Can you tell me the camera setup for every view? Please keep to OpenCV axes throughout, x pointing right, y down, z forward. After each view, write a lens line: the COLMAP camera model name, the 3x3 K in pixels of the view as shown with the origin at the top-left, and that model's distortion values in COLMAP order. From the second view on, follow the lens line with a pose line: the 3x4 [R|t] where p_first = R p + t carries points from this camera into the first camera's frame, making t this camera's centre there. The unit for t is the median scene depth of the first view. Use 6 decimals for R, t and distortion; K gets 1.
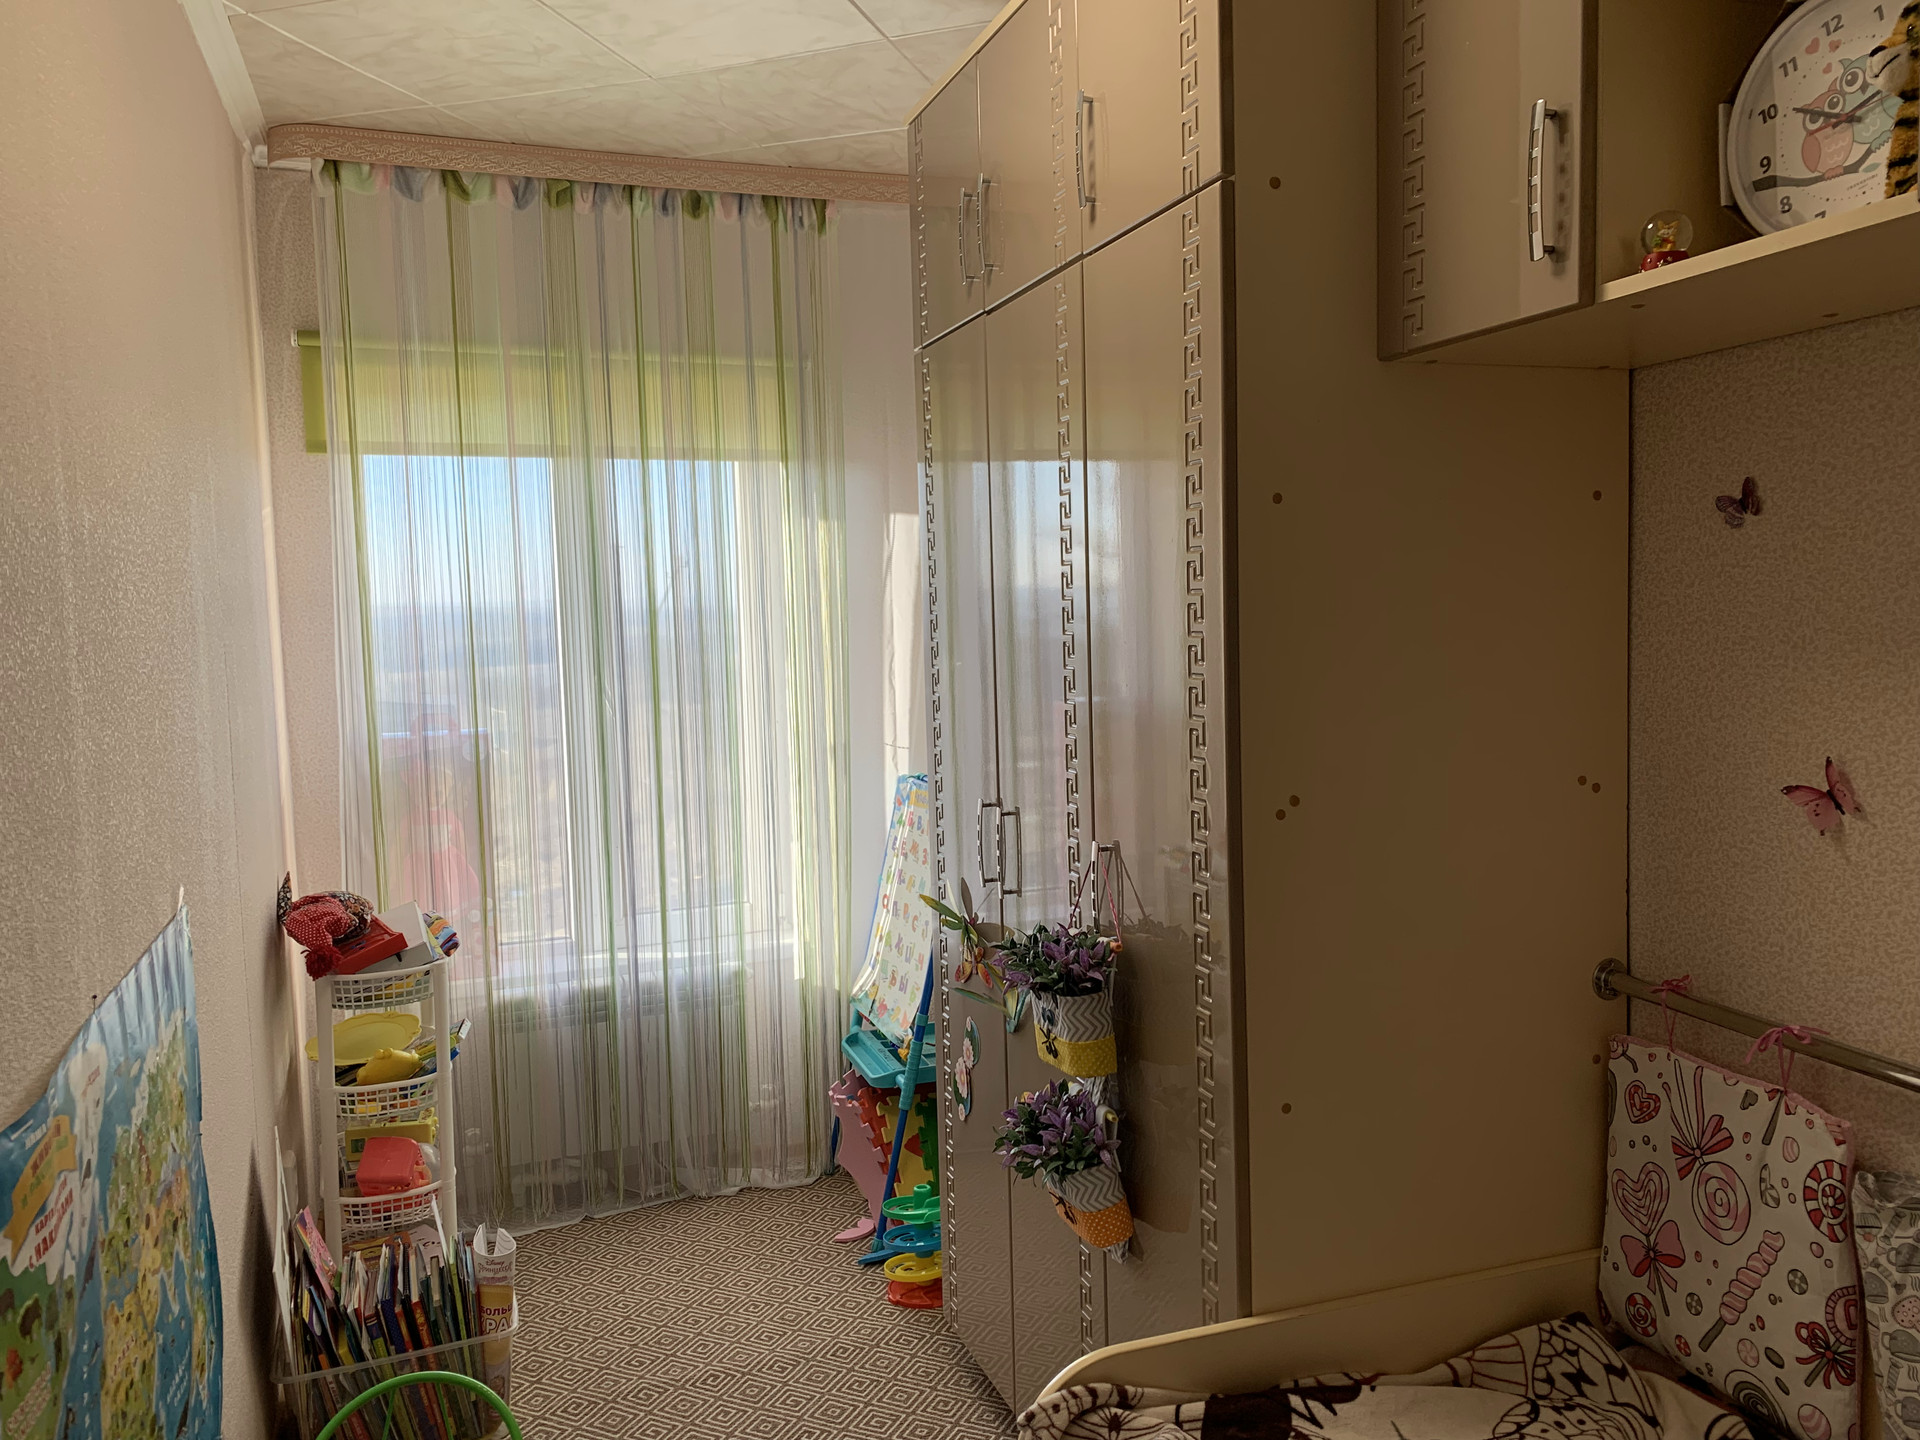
lens RADIAL K [[1474.1, 0, 978.2], [0, 1474.1, 727.1], [0, 0, 1]] dist [0.031632, -0.016435]
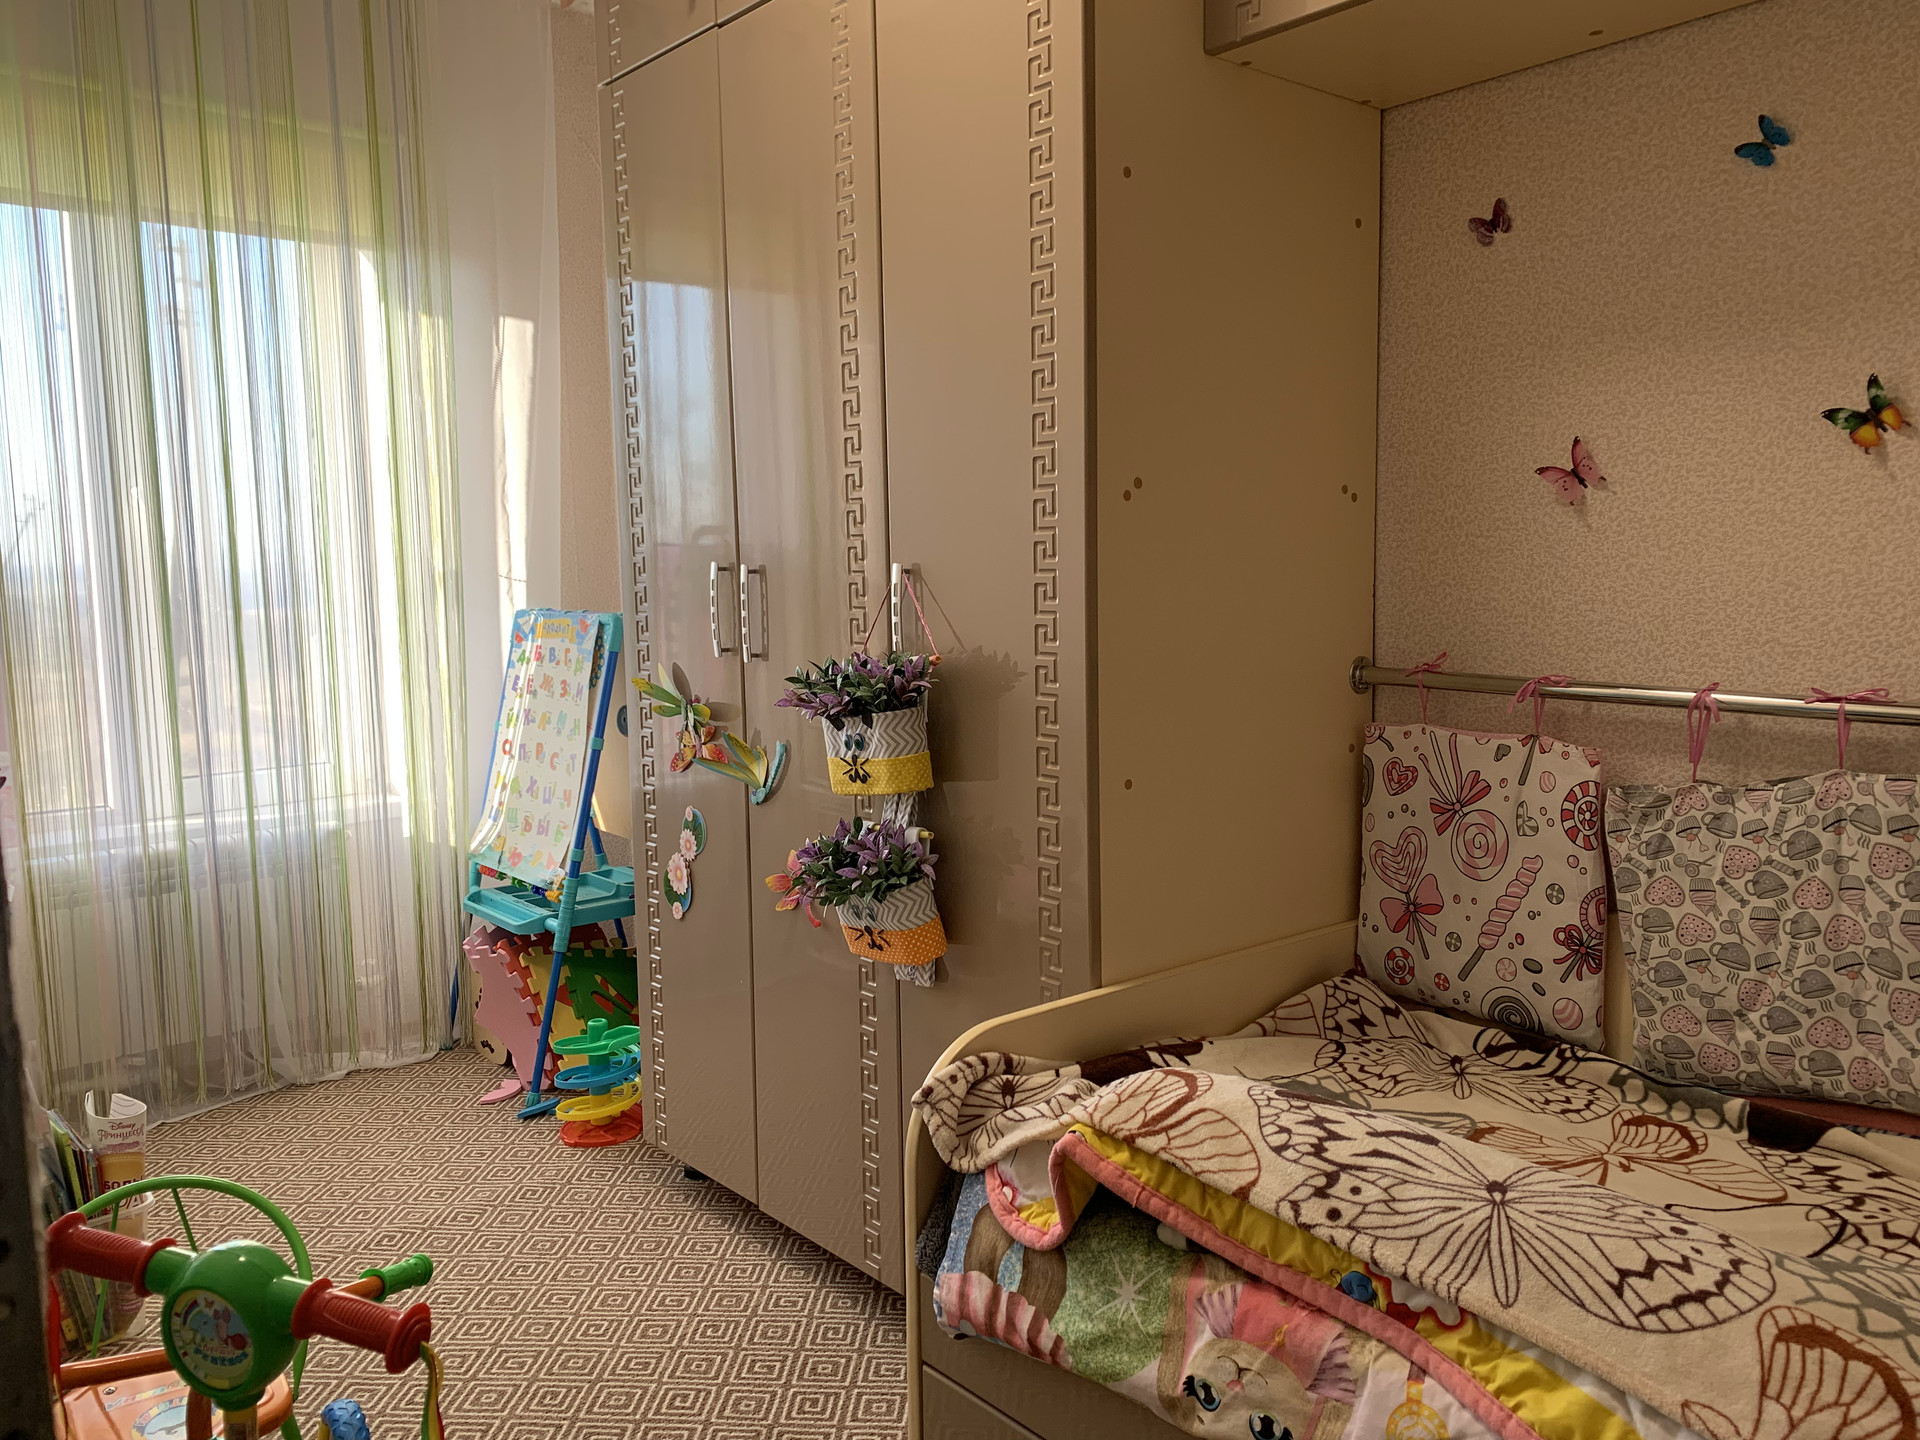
lens RADIAL K [[1474.1, 0, 962.6], [0, 1474.1, 719.0], [0, 0, 1]] dist [0.031632, -0.016435]
pose [[0.936715, -0.028646, 0.348920, -0.240549], [0.021458, 0.999471, 0.024449, 0.171136], [-0.349436, -0.015414, 0.936834, 0.073004]]
